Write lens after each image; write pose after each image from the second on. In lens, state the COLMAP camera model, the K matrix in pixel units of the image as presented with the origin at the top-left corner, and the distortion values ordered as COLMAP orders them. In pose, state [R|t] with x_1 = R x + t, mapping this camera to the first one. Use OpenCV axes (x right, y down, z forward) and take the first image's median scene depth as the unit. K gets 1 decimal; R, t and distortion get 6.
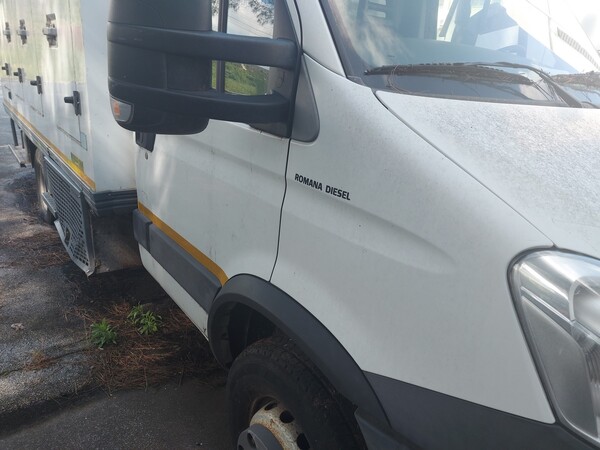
lens RADIAL K [[428.0, 0, 300.4], [0, 428.0, 224.6], [0, 0, 1]] dist [0.087772, -0.080941]
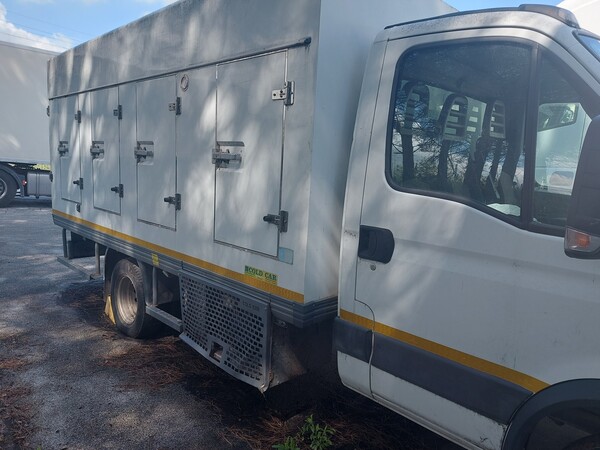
lens RADIAL K [[428.0, 0, 304.7], [0, 428.0, 226.4], [0, 0, 1]] dist [0.087772, -0.080941]
pose [[0.991344, -0.053742, 0.119787, -0.489145], [0.075824, 0.979201, -0.188190, -0.053364], [-0.107181, 0.195644, 0.974800, -0.024051]]
